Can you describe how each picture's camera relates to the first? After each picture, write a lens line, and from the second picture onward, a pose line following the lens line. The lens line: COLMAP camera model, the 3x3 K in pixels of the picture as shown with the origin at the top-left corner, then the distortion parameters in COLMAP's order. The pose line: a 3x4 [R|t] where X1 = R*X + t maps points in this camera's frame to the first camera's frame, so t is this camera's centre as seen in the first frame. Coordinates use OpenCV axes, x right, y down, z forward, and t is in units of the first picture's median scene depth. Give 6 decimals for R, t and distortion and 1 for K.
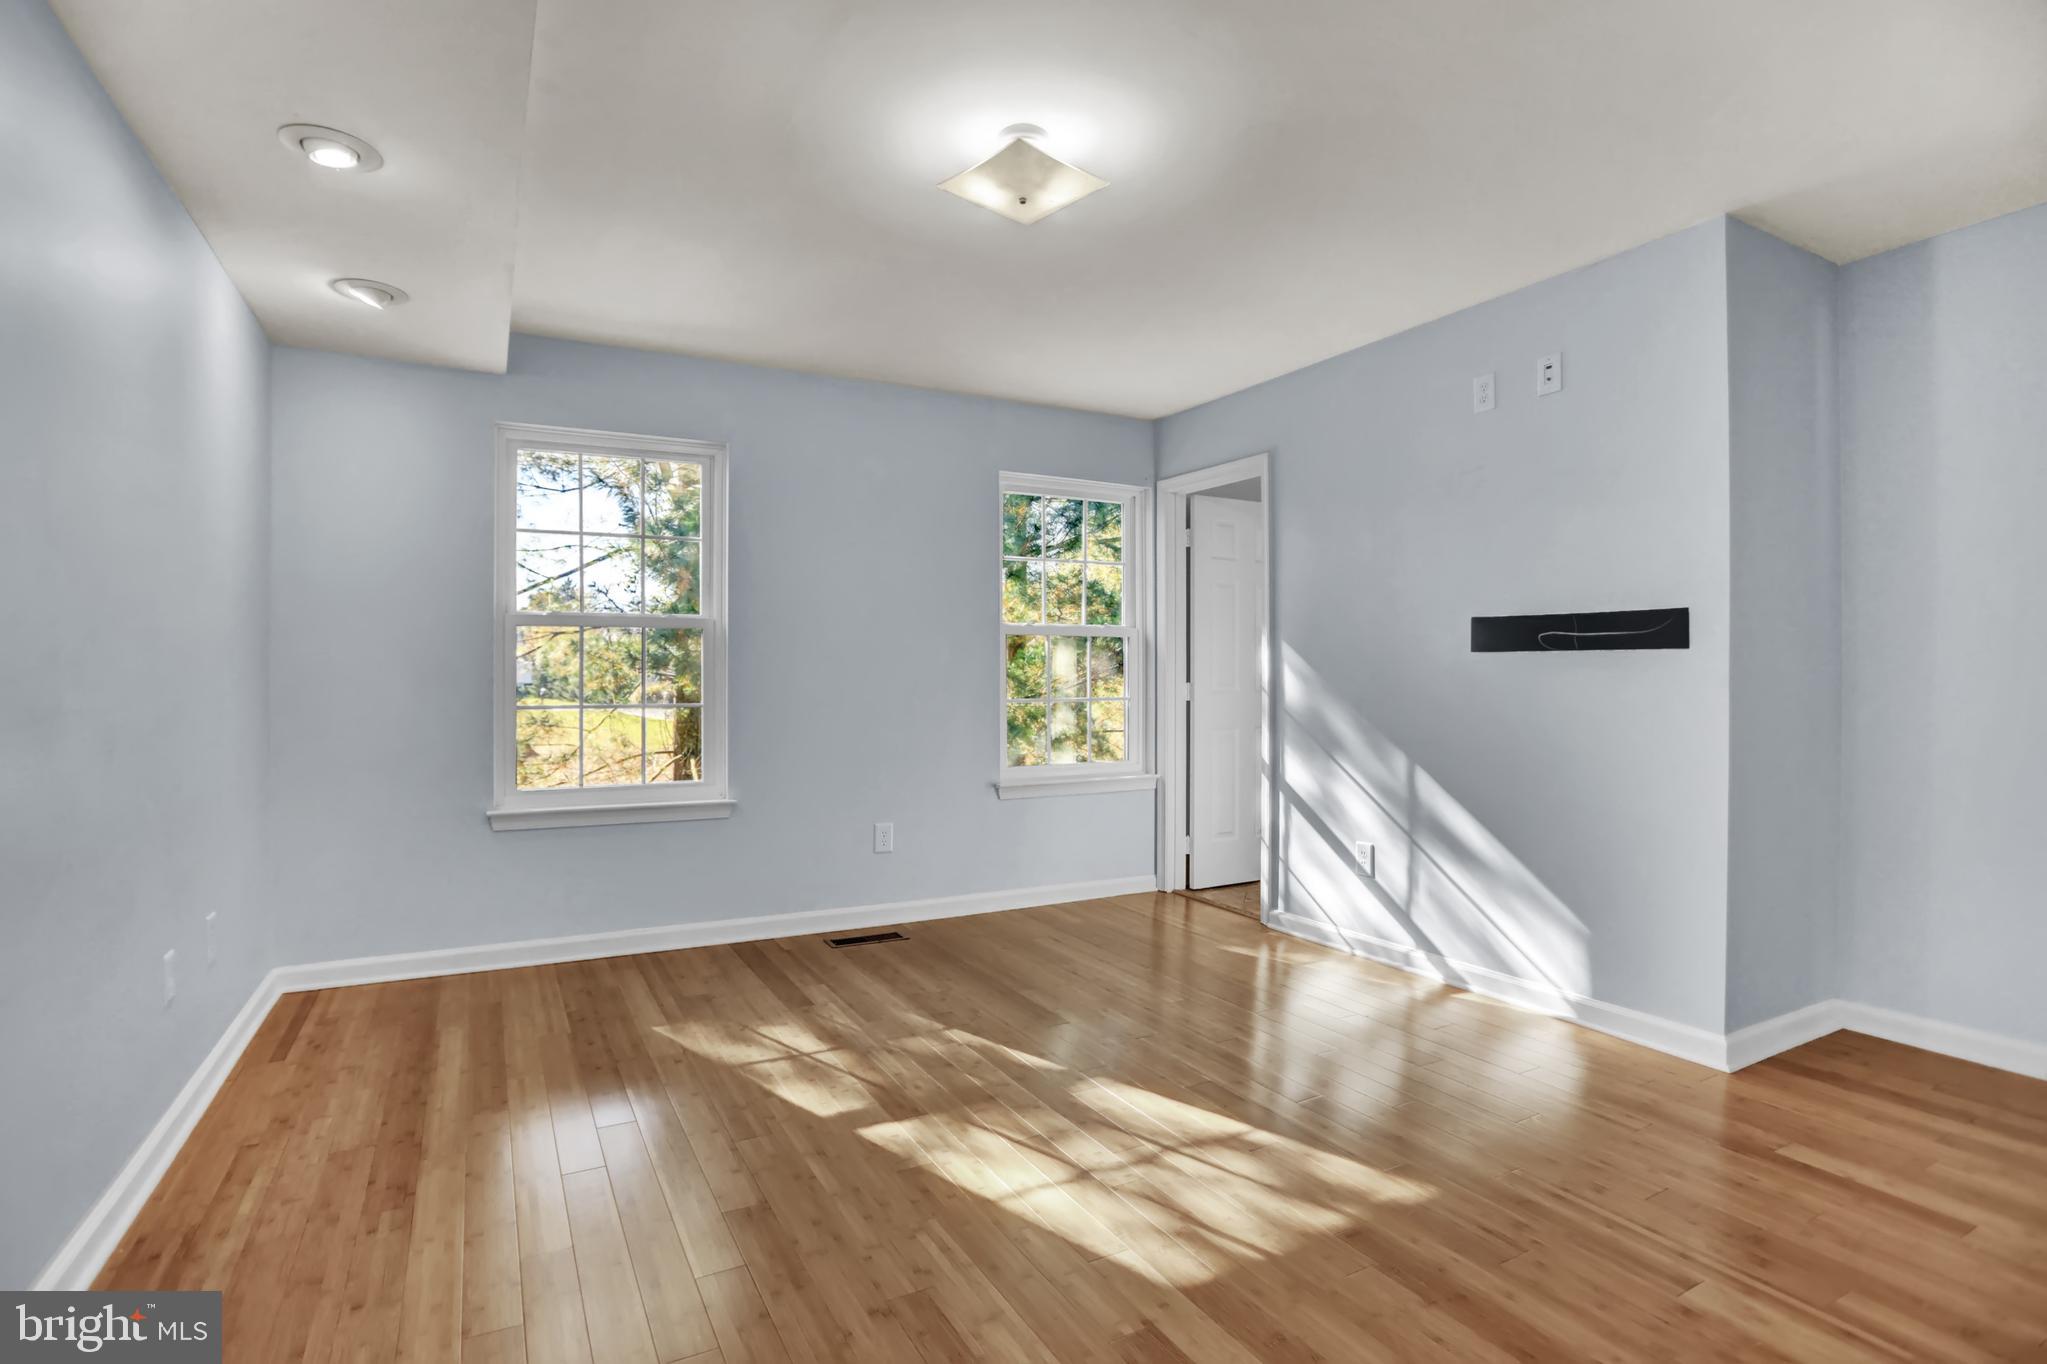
lens RADIAL K [[1019.9, 0, 1012.8], [0, 1019.9, 675.6], [0, 0, 1]] dist [-0.063181, 0.029771]
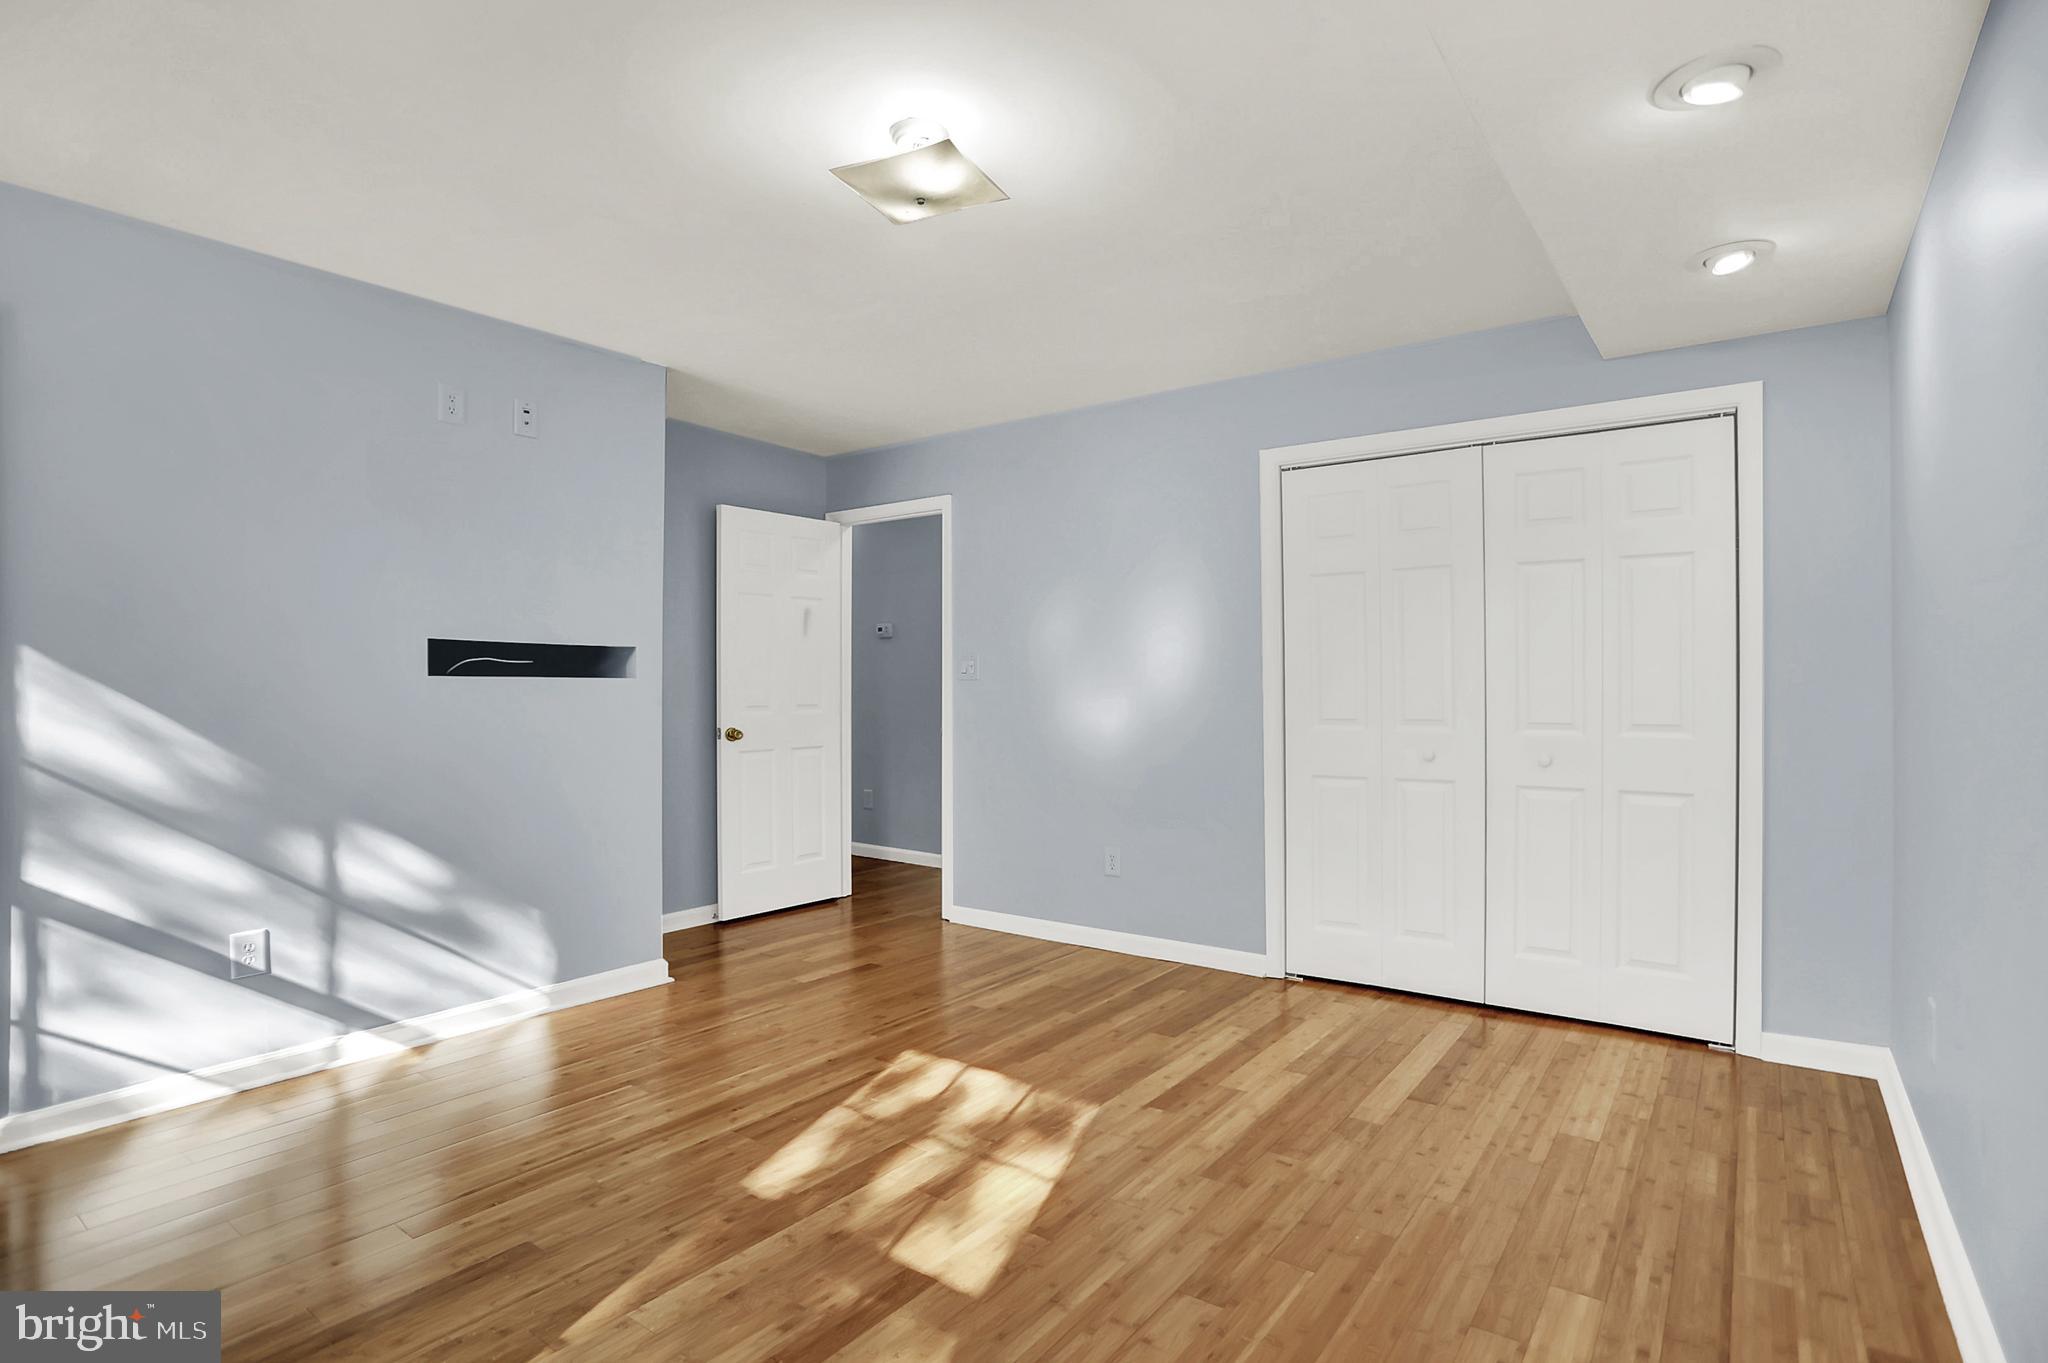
lens RADIAL K [[993.0, 0, 1013.1], [0, 993.0, 683.7], [0, 0, 1]] dist [-0.068511, 0.029070]
pose [[-0.419232, 0.007880, 0.907845, -0.598450], [0.001065, 0.999966, -0.008188, -0.008649], [-0.907878, -0.002466, -0.419226, 0.917220]]
